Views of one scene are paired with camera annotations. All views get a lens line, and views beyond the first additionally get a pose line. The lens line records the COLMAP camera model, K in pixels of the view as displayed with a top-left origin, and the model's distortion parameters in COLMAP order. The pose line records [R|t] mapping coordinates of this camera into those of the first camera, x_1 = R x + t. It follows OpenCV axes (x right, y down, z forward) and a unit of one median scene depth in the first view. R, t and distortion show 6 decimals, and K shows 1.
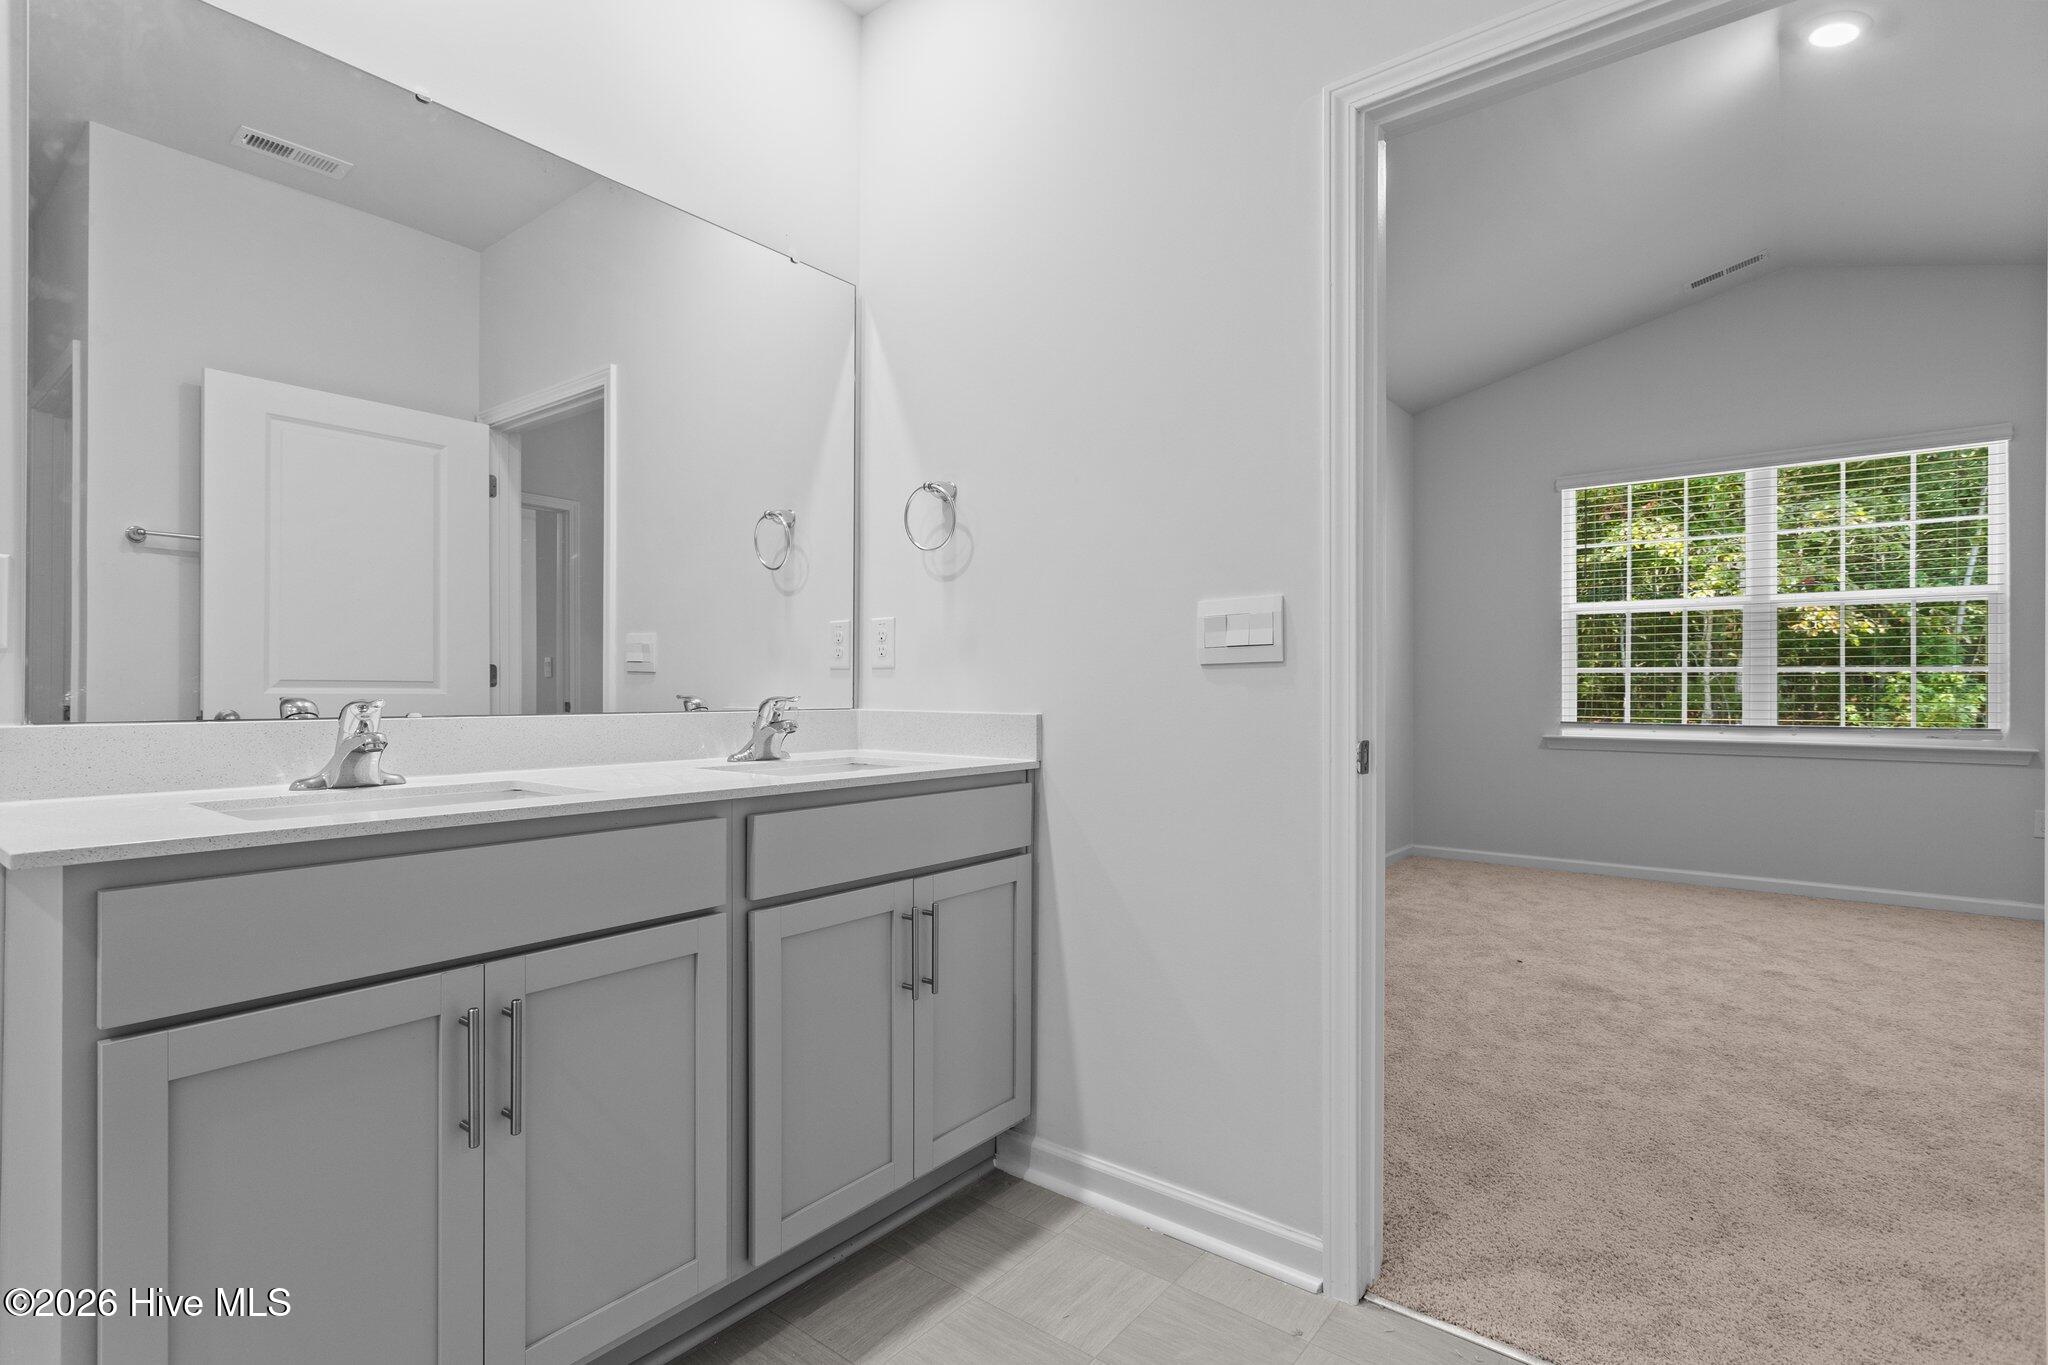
lens RADIAL K [[1009.5, 0, 1024.0], [0, 1009.5, 682.5], [0, 0, 1]] dist [0.002594, 0.000402]
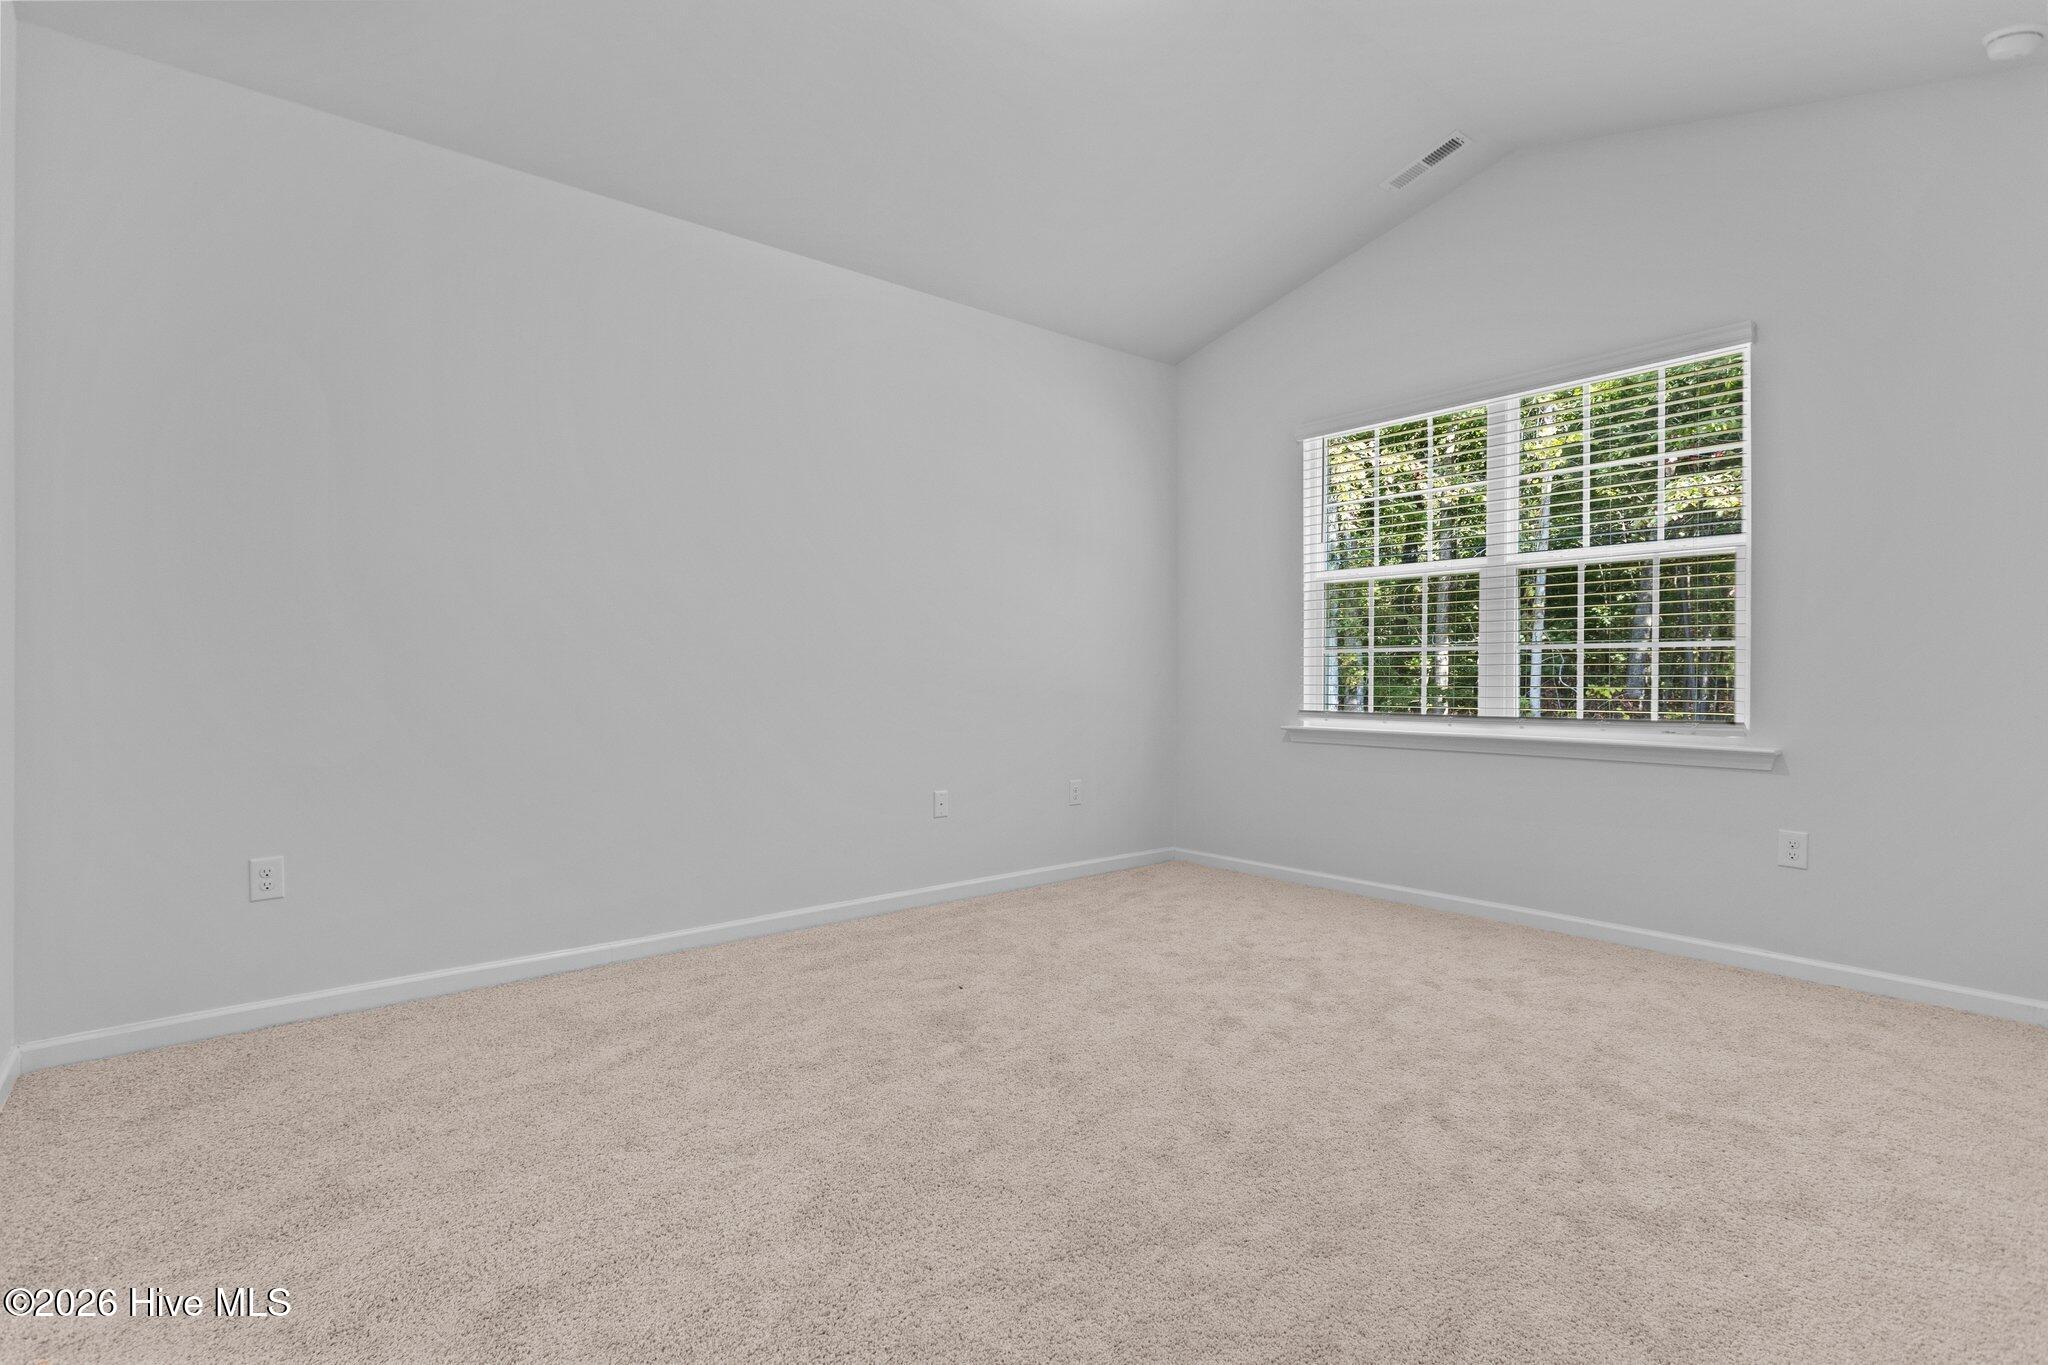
lens RADIAL K [[1009.5, 0, 1024.0], [0, 1009.5, 682.5], [0, 0, 1]] dist [0.002594, 0.000402]
pose [[0.973426, -0.004435, -0.228960, 0.529186], [0.008176, 0.999848, 0.015393, -0.000089], [0.228857, -0.016856, 0.973314, 0.120111]]
